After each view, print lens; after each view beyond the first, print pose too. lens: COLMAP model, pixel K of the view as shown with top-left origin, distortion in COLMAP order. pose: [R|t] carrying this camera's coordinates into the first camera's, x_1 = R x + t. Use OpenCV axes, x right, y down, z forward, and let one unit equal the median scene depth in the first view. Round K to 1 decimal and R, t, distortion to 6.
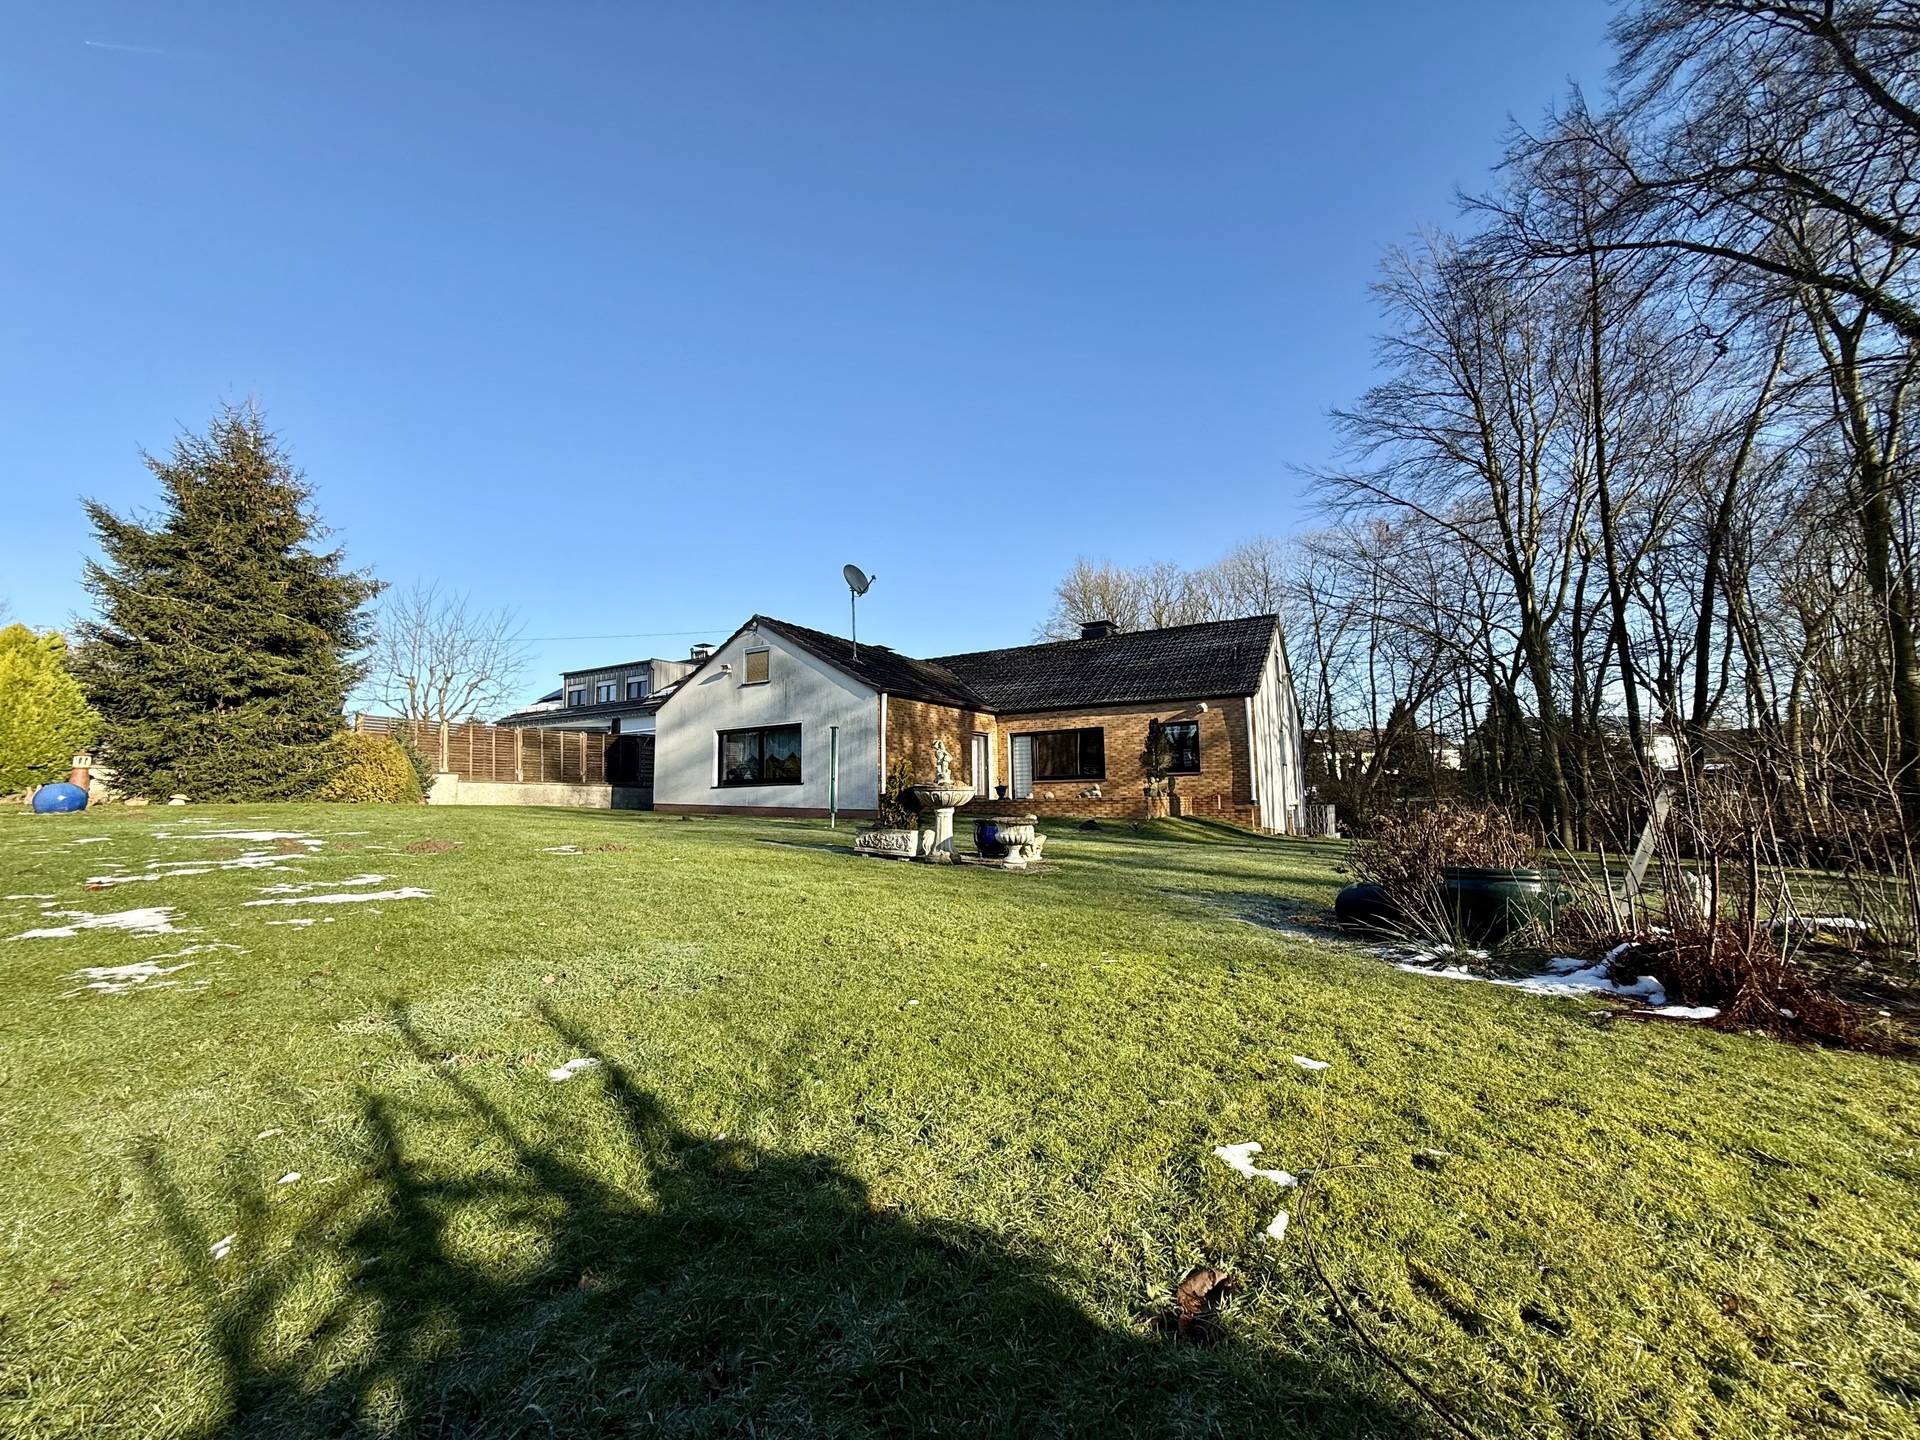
lens RADIAL K [[775.4, 0, 960.0], [0, 775.4, 720.0], [0, 0, 1]] dist [-0.001448, -0.000235]
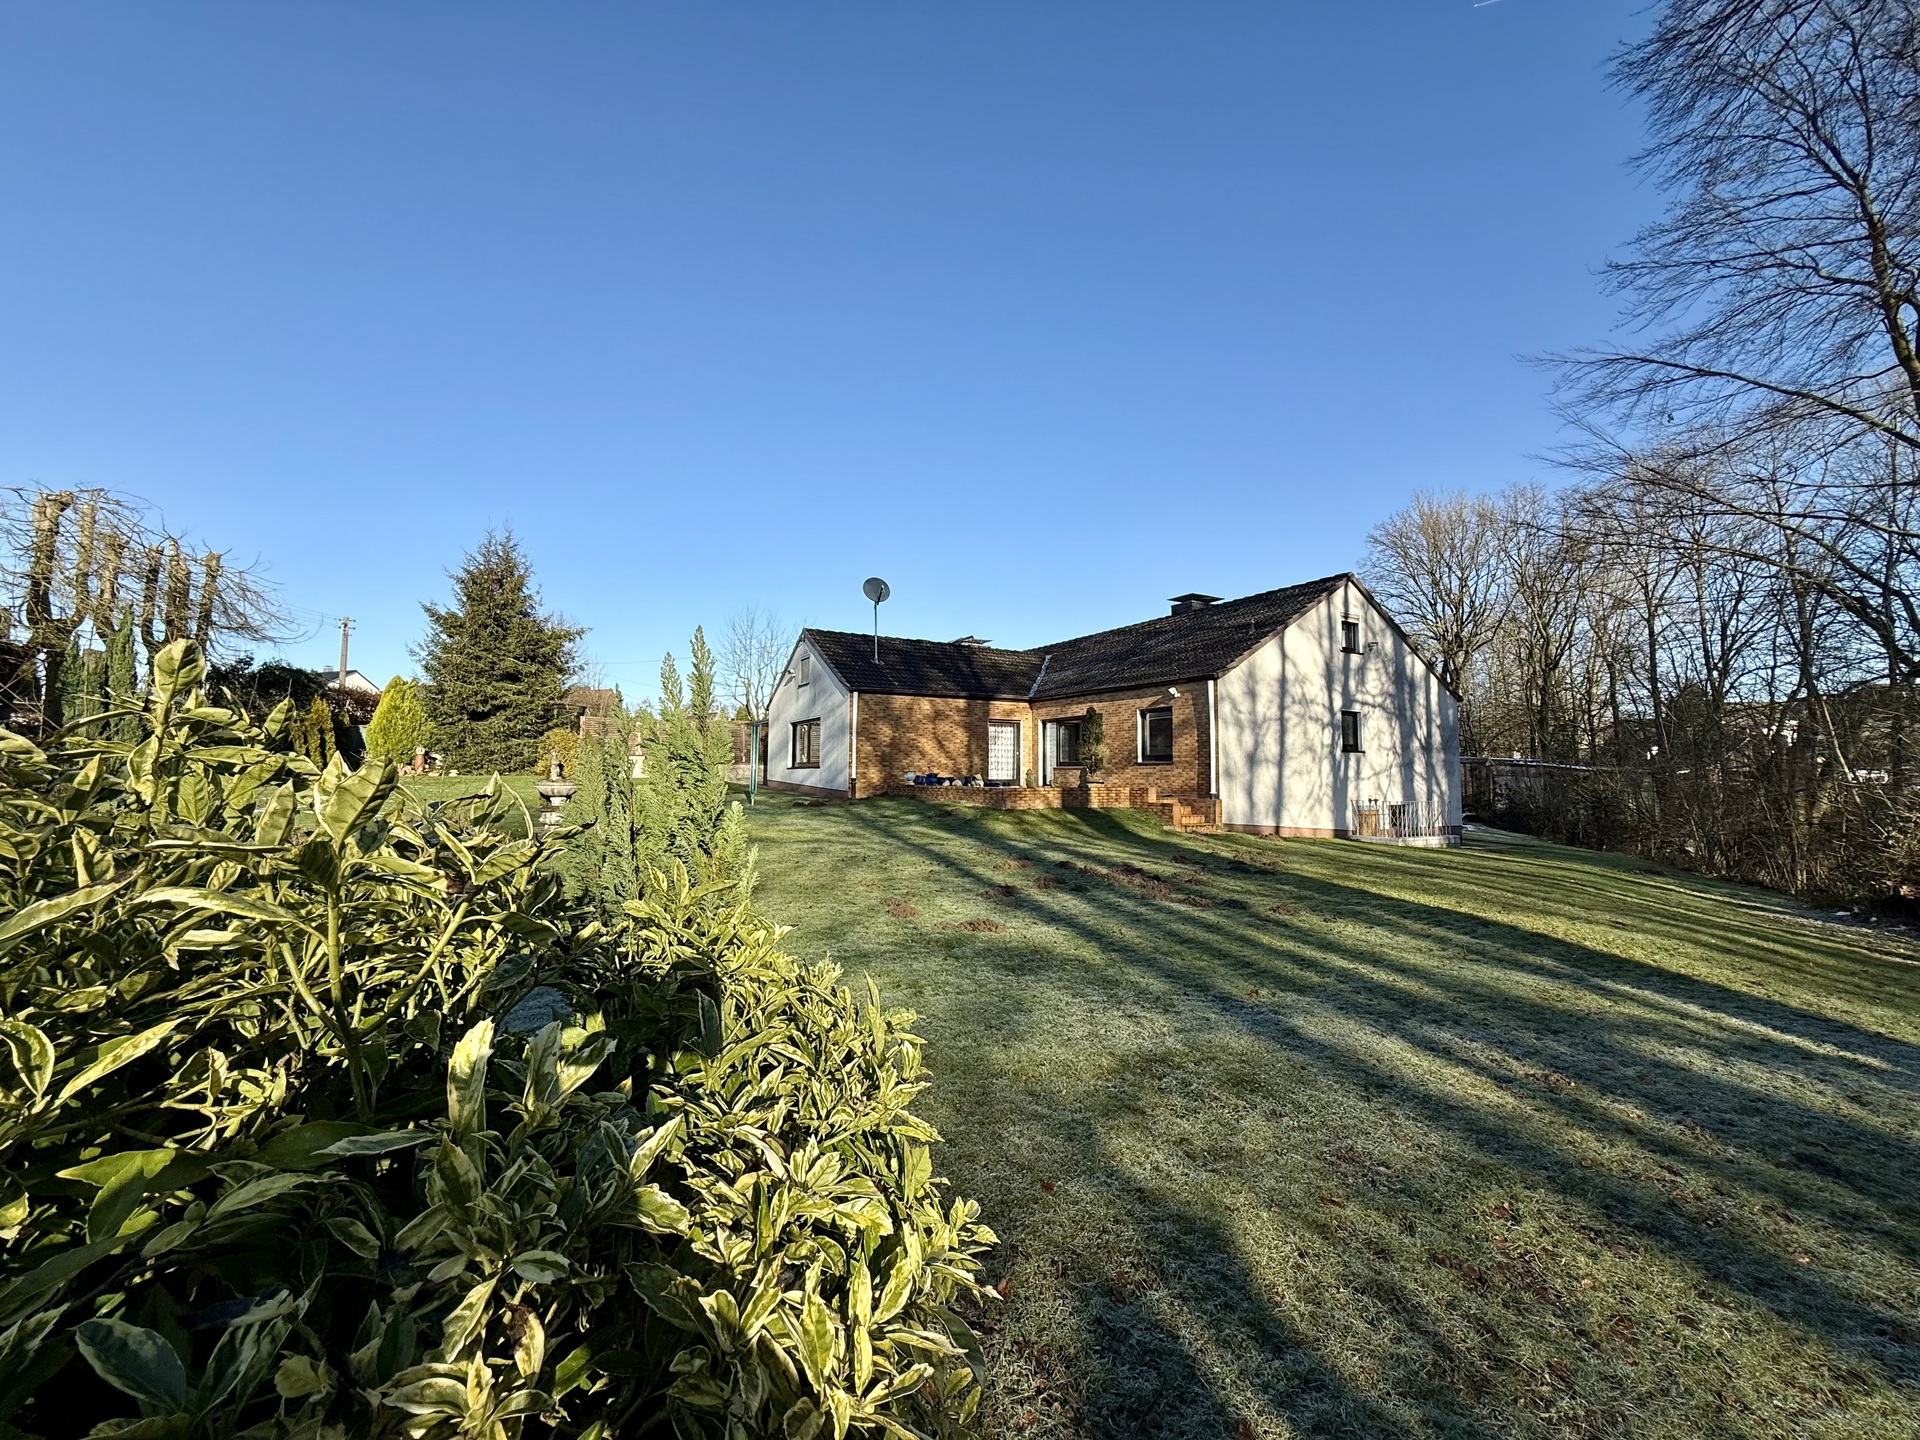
lens RADIAL K [[775.4, 0, 960.0], [0, 775.4, 720.0], [0, 0, 1]] dist [-0.001448, -0.000235]
pose [[0.854830, -0.013180, -0.518740, 0.577916], [0.032957, 0.999038, 0.028925, -0.018230], [0.517860, -0.041822, 0.854442, 0.078376]]
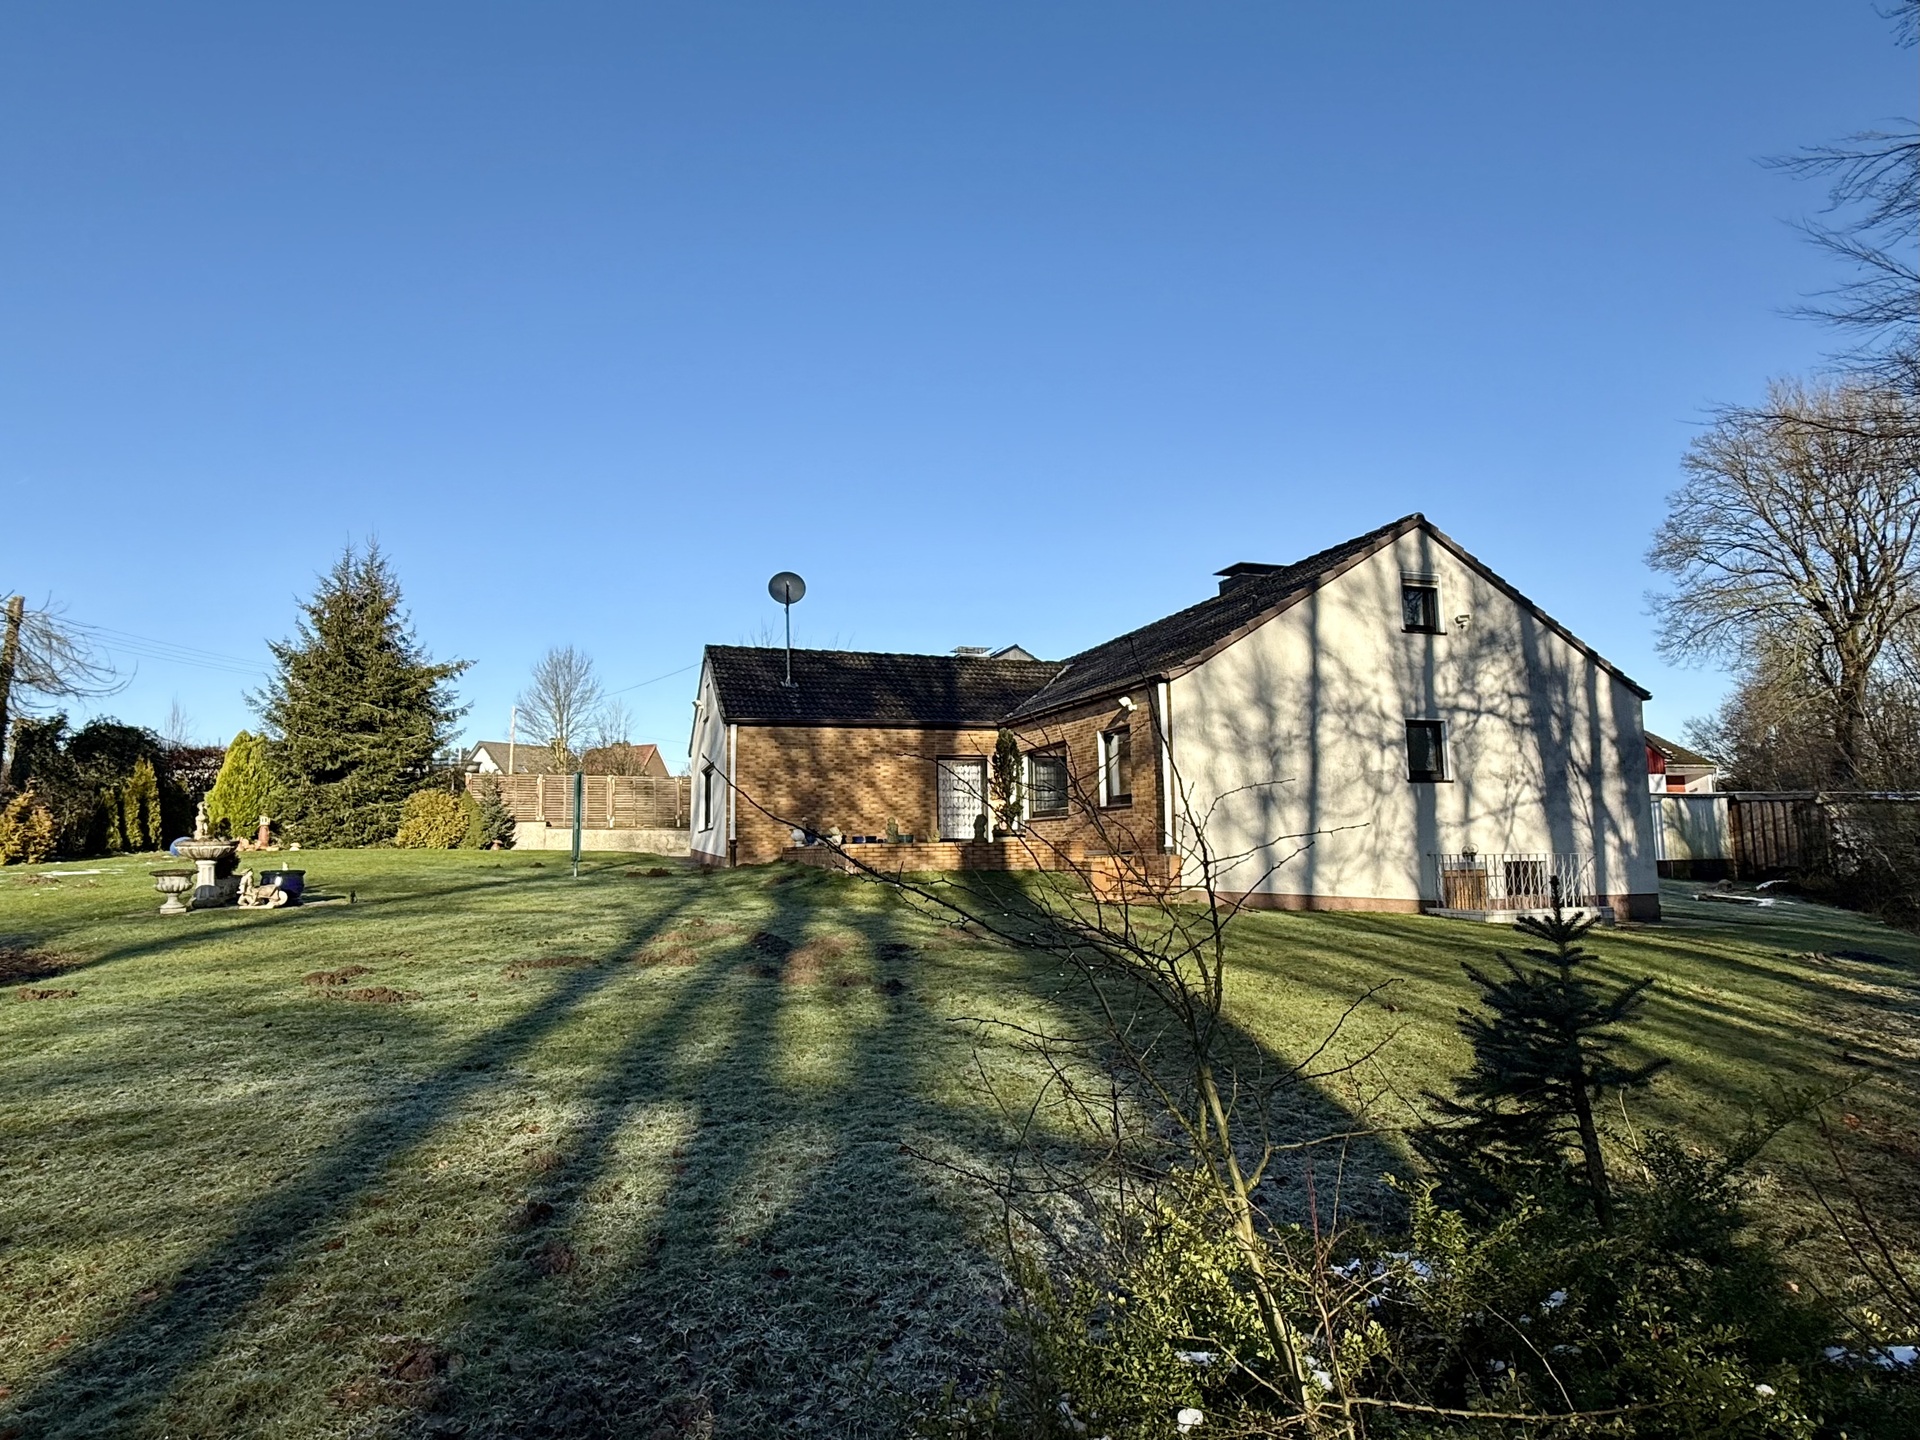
lens RADIAL K [[1092.1, 0, 960.0], [0, 1092.1, 720.0], [0, 0, 1]] dist [0.002945, 0.001681]
pose [[0.740247, -0.074058, -0.668244, 0.825316], [0.072926, 0.996895, -0.029696, 0.014613], [0.668369, -0.026750, 0.743349, 0.232441]]
